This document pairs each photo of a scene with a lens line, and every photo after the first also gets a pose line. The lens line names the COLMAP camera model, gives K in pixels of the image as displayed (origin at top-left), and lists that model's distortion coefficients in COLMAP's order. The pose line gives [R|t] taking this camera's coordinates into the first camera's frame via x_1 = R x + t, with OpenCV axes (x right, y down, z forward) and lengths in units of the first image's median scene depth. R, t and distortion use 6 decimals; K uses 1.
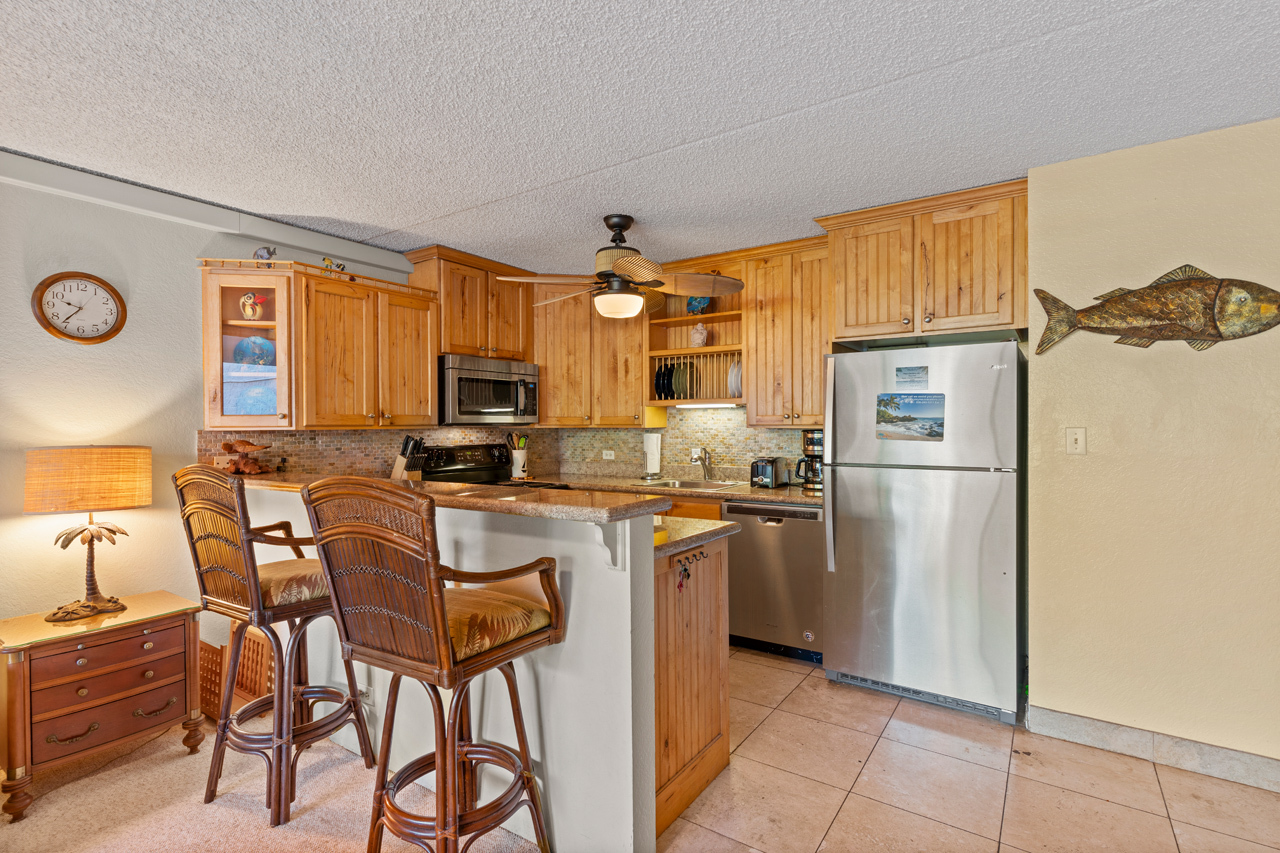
lens RADIAL K [[616.0, 0, 636.1], [0, 616.0, 410.7], [0, 0, 1]] dist [0.000216, 0.000503]
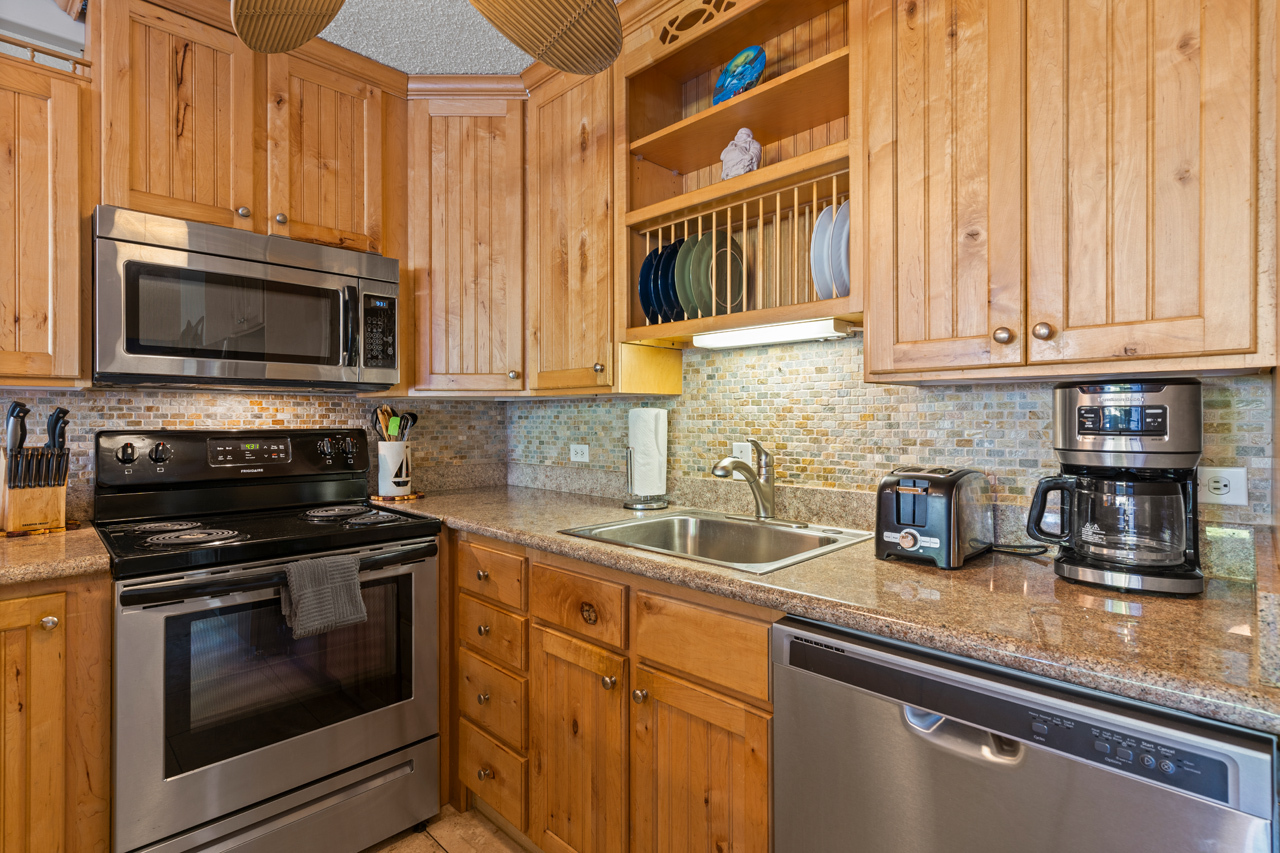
lens RADIAL K [[616.0, 0, 636.1], [0, 616.0, 410.7], [0, 0, 1]] dist [0.000216, 0.000503]
pose [[0.981676, 0.000794, -0.190556, 0.109283], [0.001039, 0.999954, 0.009517, 0.036445], [0.190555, -0.009541, 0.981630, 0.580330]]
